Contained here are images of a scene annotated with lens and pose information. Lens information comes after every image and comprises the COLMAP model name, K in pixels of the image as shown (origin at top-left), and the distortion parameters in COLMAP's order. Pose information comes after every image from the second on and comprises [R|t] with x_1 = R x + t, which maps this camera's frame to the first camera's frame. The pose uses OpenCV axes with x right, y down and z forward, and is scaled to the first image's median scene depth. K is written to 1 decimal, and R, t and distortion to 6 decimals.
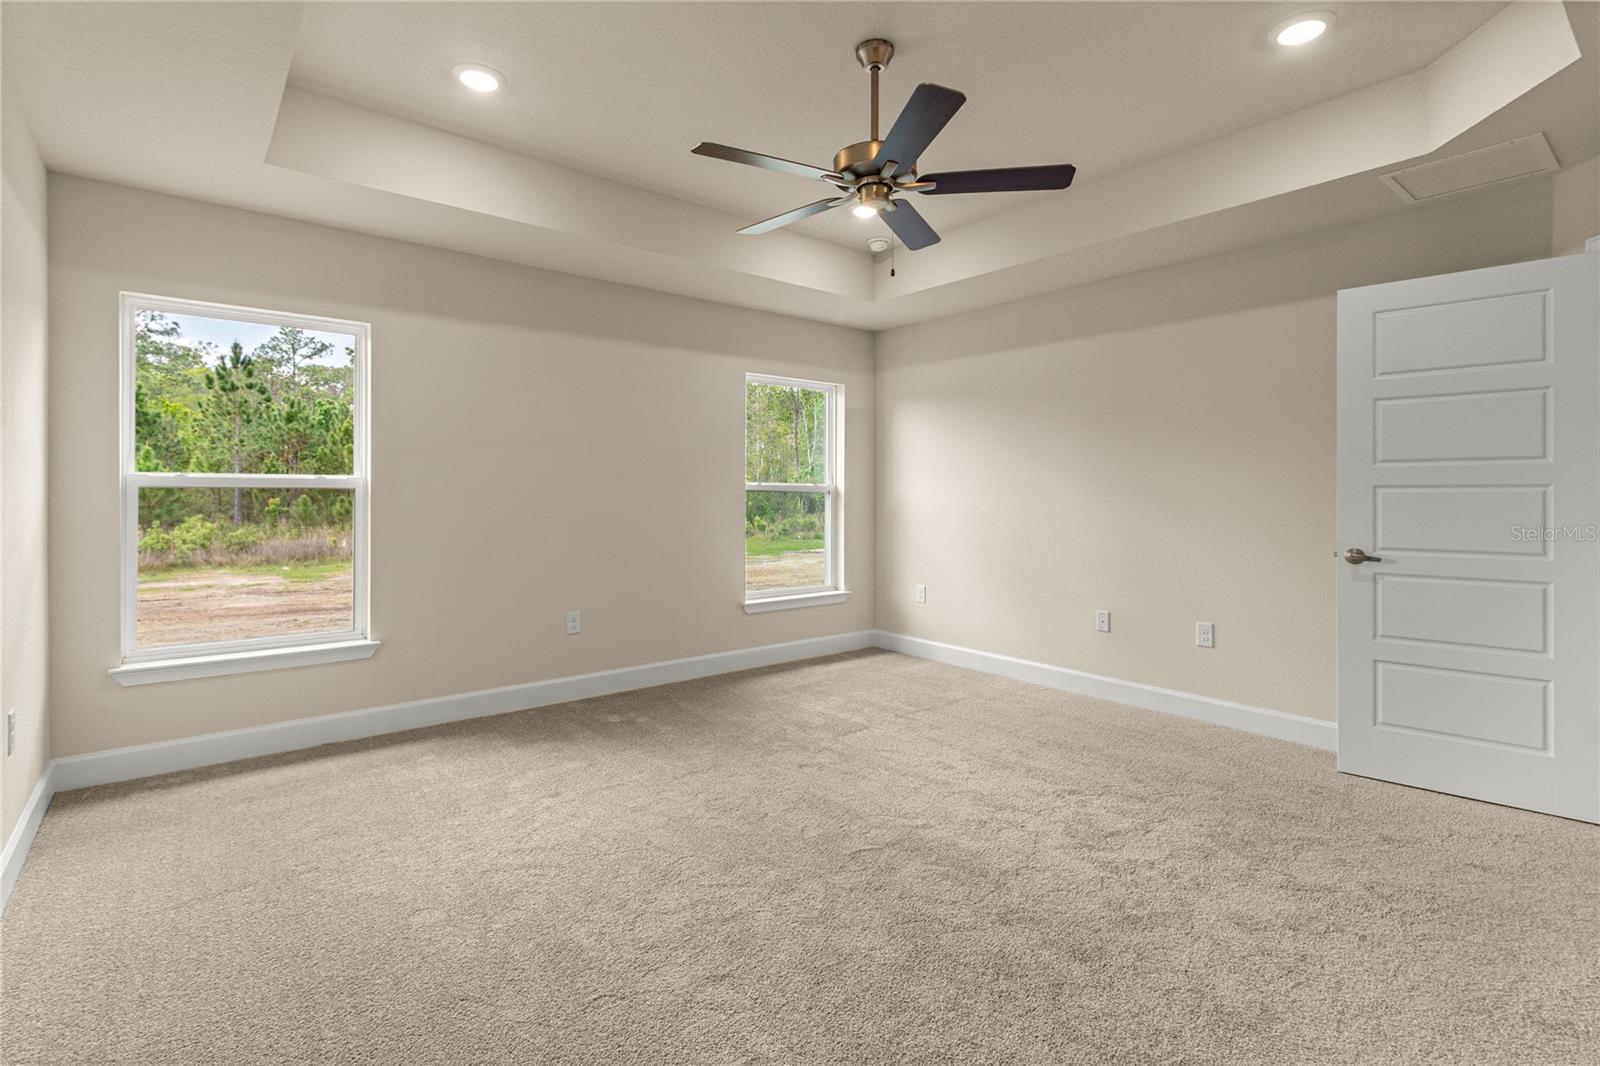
lens RADIAL K [[752.5, 0, 800.5], [0, 752.5, 489.6], [0, 0, 1]] dist [0.001630, 0.000157]
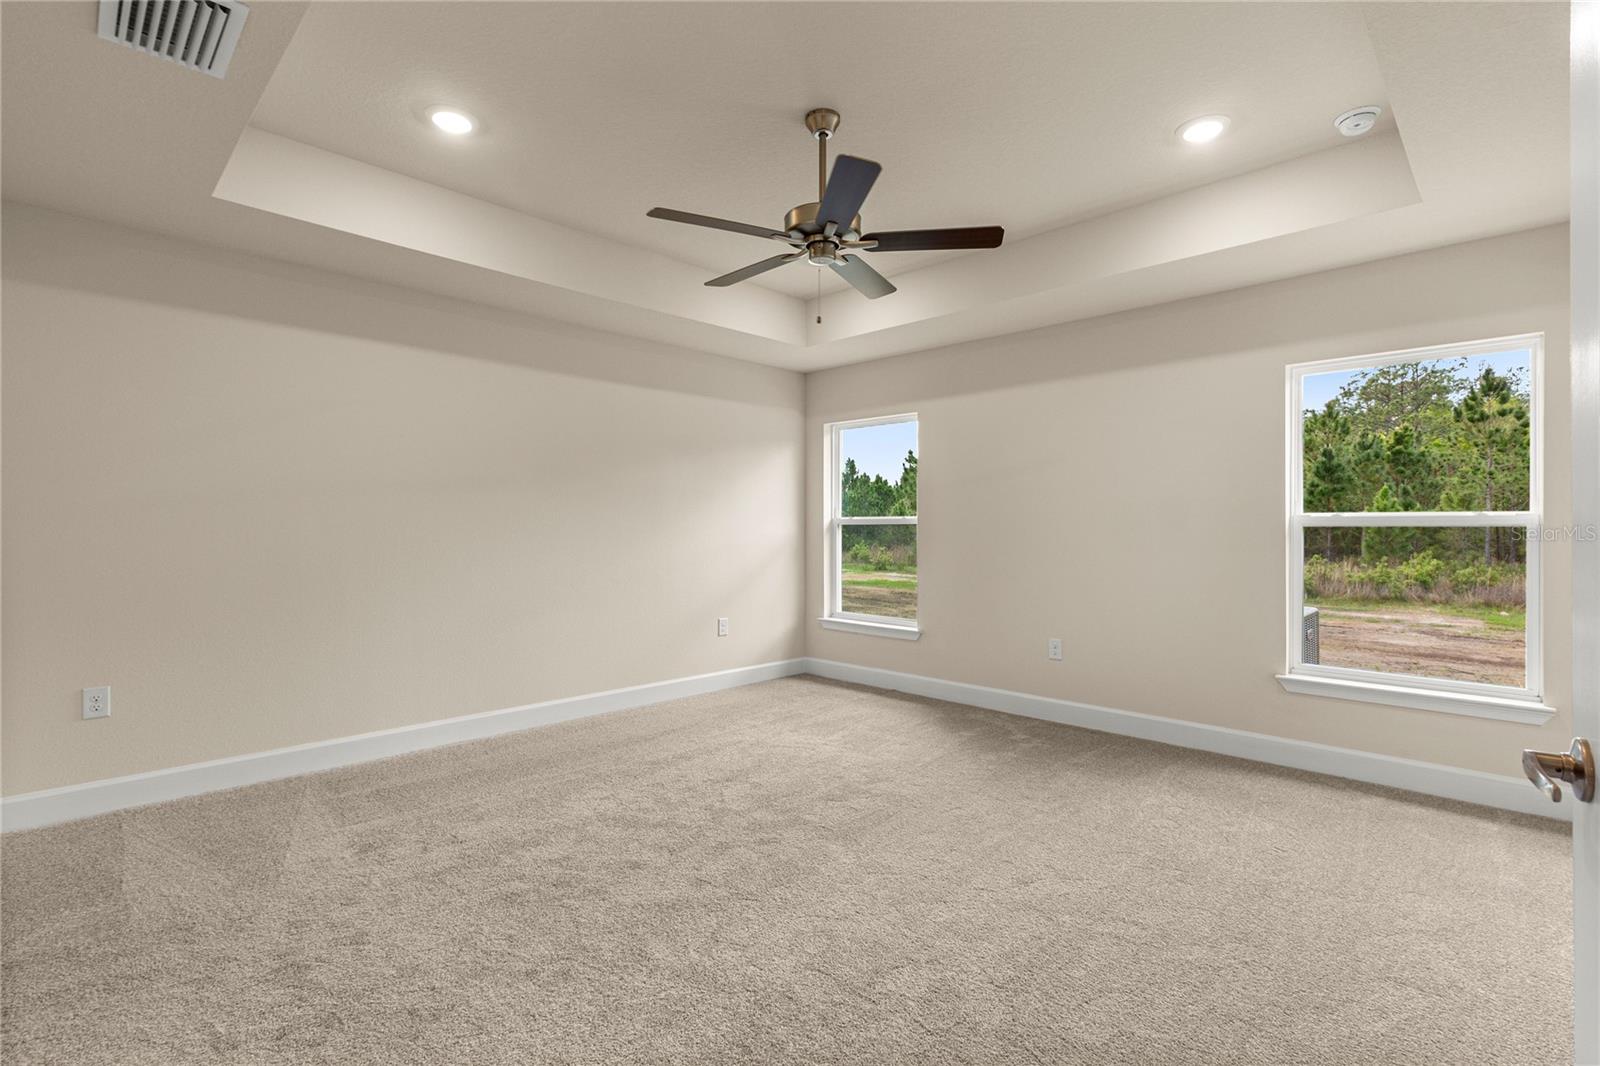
lens RADIAL K [[741.6, 0, 801.2], [0, 741.6, 522.2], [0, 0, 1]] dist [0.002905, 0.001527]
pose [[0.111840, -0.009243, -0.993683, 0.088762], [0.003642, 0.999954, -0.008892, 0.000569], [0.993720, -0.002624, 0.111869, 0.065645]]
